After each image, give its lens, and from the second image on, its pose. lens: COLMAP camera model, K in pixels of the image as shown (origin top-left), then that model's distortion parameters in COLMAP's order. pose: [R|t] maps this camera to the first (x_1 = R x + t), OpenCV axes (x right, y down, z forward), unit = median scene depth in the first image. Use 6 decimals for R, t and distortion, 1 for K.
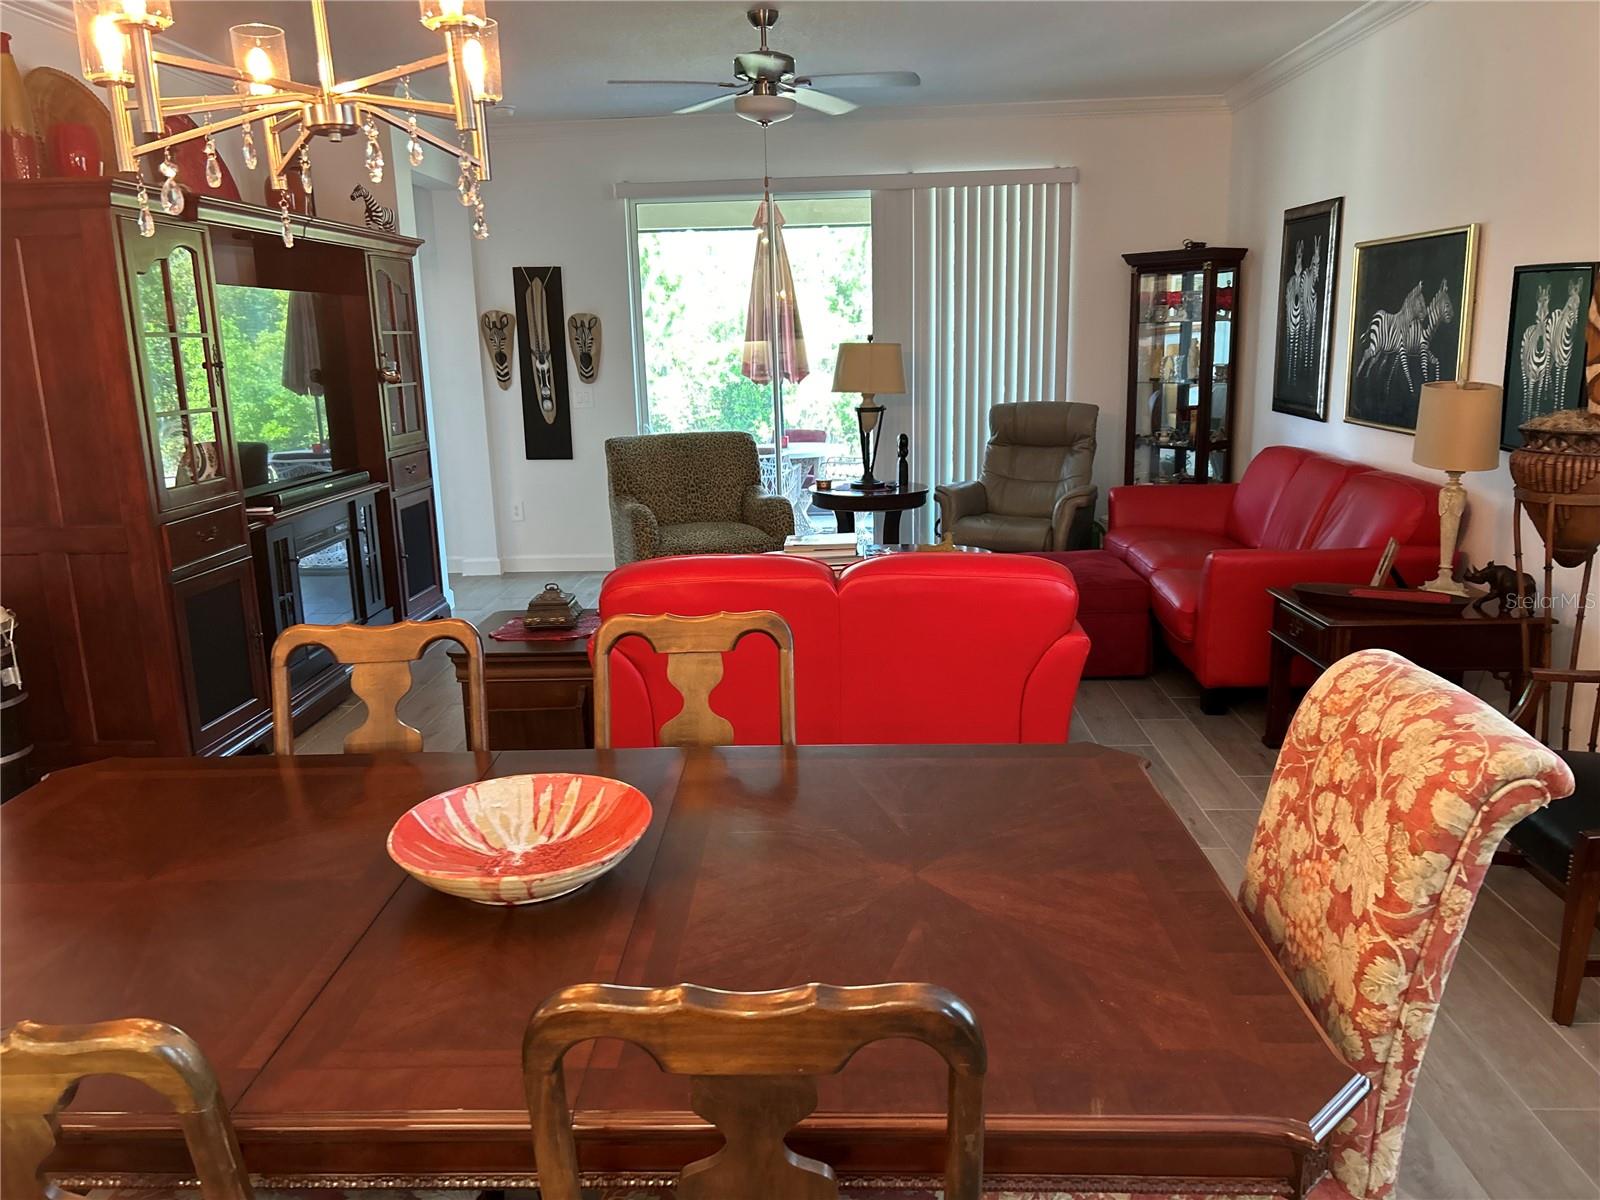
lens RADIAL K [[1208.5, 0, 794.5], [0, 1208.5, 598.2], [0, 0, 1]] dist [0.060846, -0.061791]
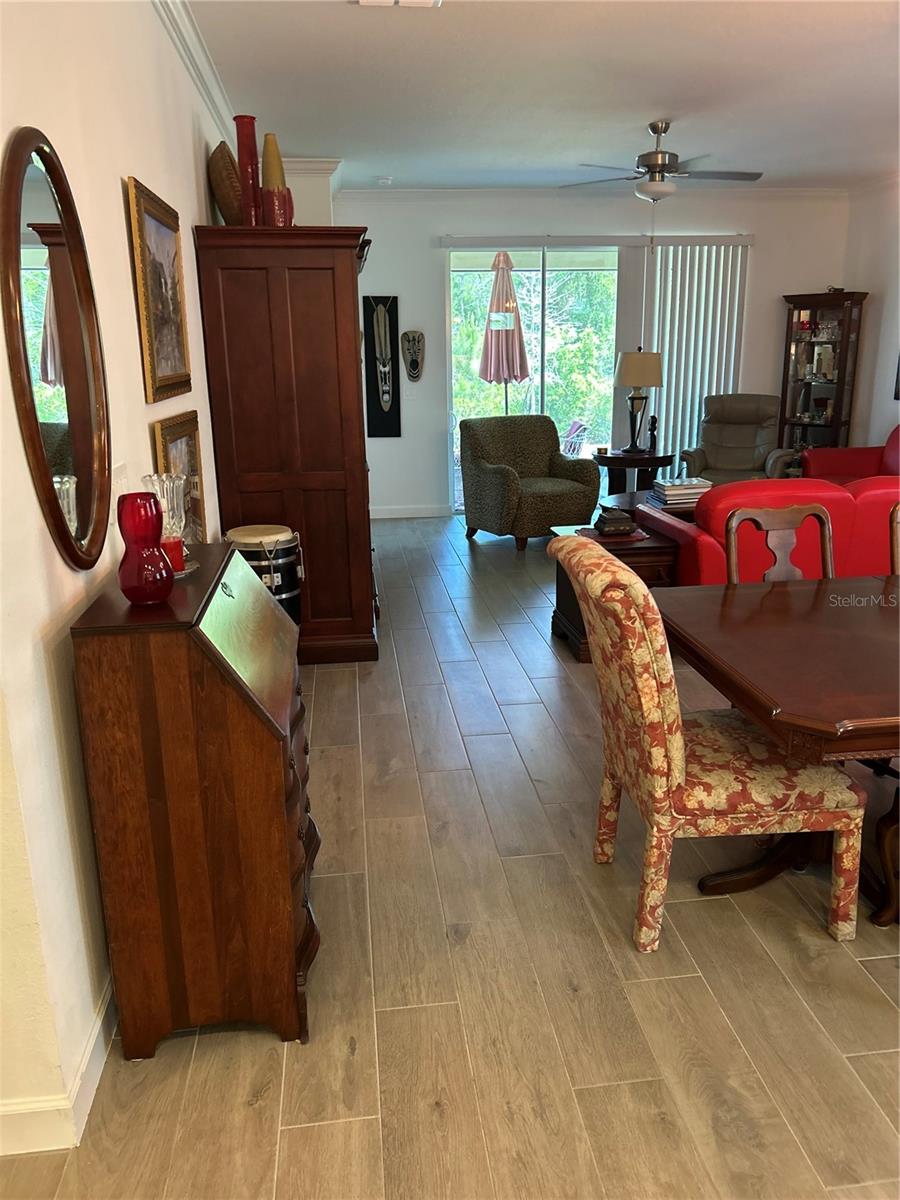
lens RADIAL K [[906.4, 0, 461.5], [0, 906.4, 599.4], [0, 0, 1]] dist [0.060846, -0.061791]
pose [[0.984674, -0.035754, 0.170701, -0.392152], [0.027476, 0.998340, 0.050618, 0.028908], [-0.172228, -0.045152, 0.984022, -0.071215]]
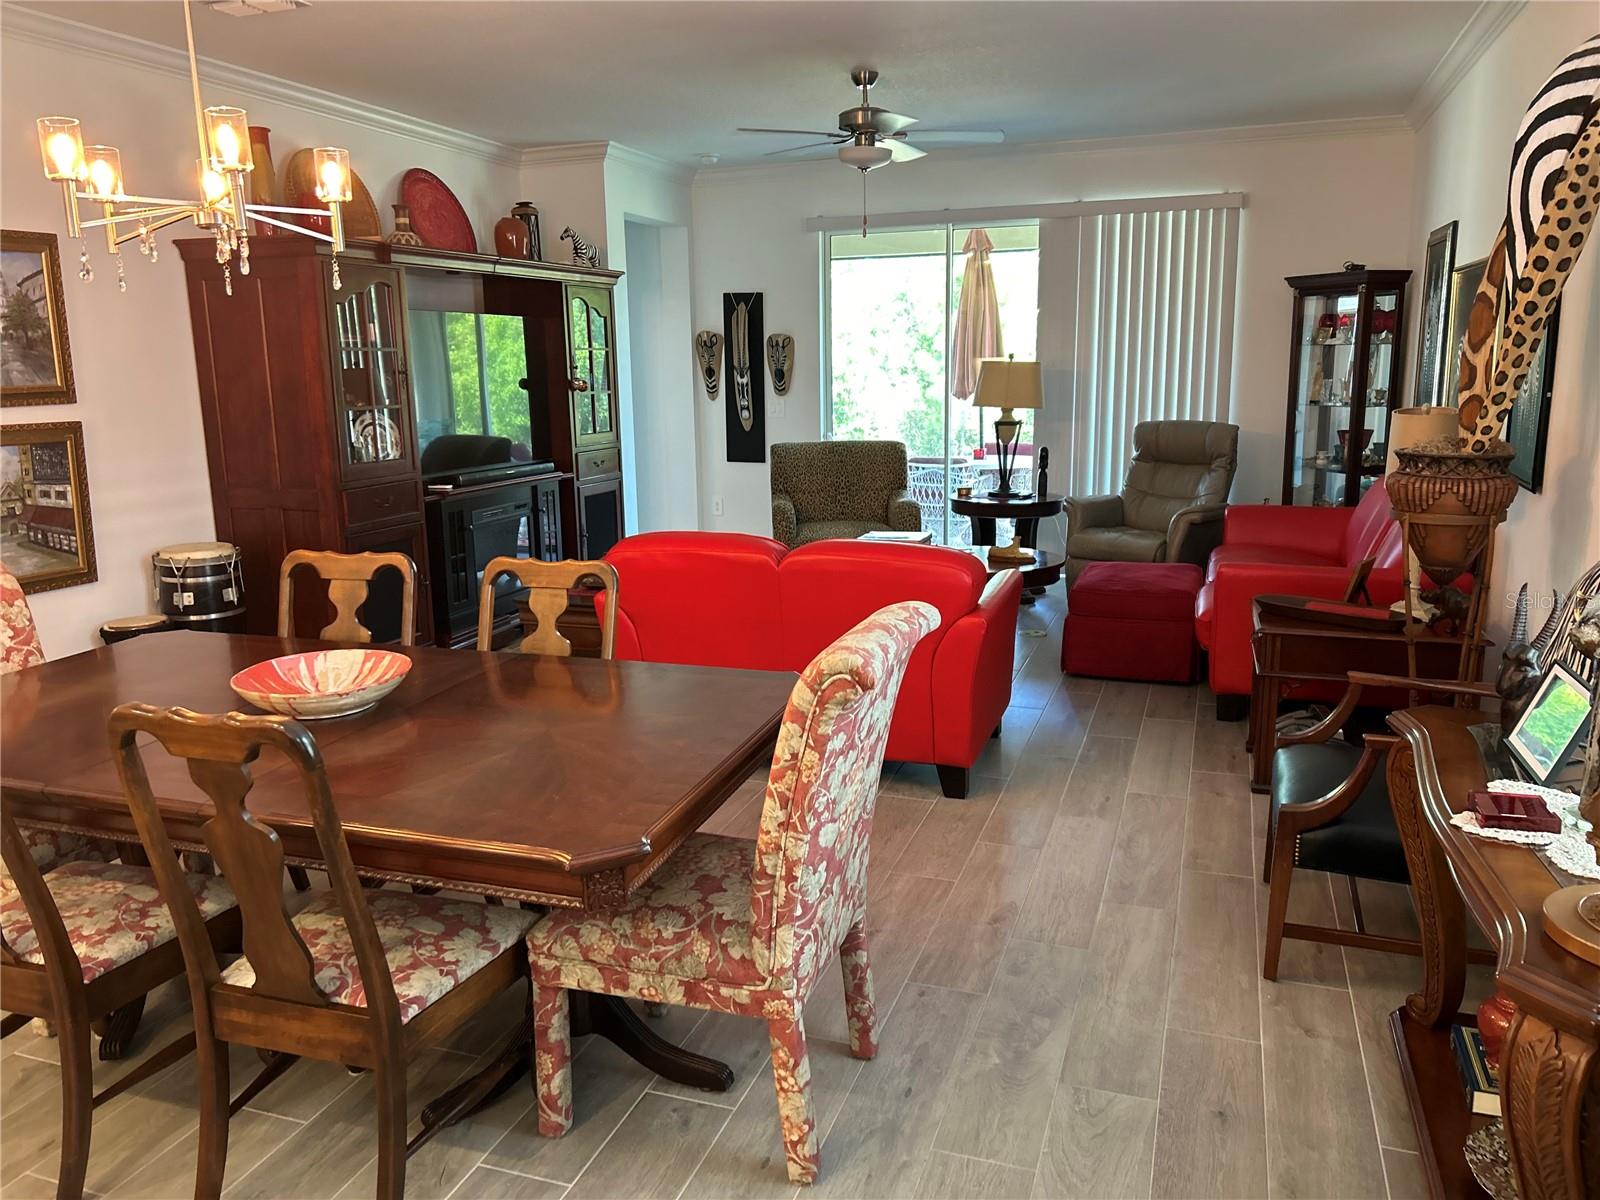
lens RADIAL K [[1208.5, 0, 796.7], [0, 1208.5, 595.2], [0, 0, 1]] dist [0.060846, -0.061791]
pose [[0.956896, 0.067182, -0.282556, 0.222485], [-0.071637, 0.997416, -0.005455, 0.016078], [0.281459, 0.025462, 0.959235, -0.085805]]
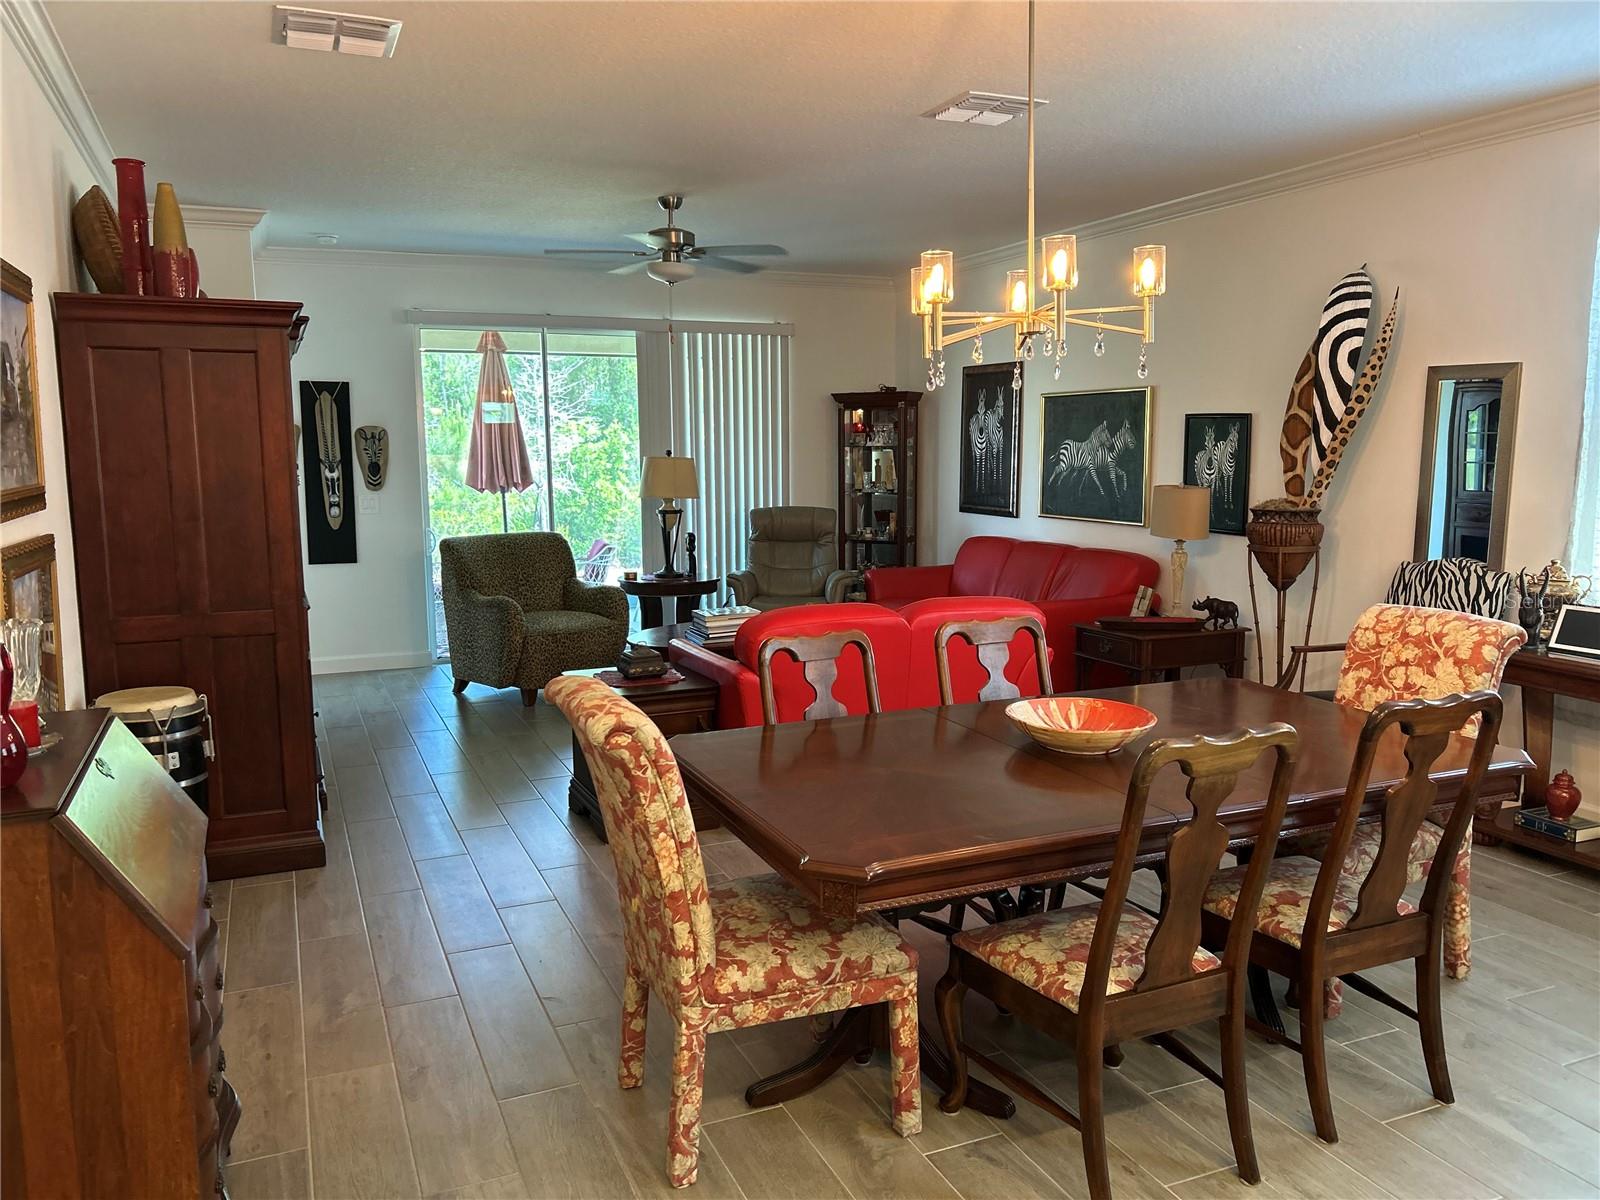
lens RADIAL K [[1208.5, 0, 793.6], [0, 1208.5, 601.9], [0, 0, 1]] dist [0.060846, -0.061791]
pose [[0.899732, -0.038471, 0.434744, -0.393851], [0.079224, 0.993955, -0.076002, 0.035882], [-0.429193, 0.102823, 0.897341, -0.122170]]
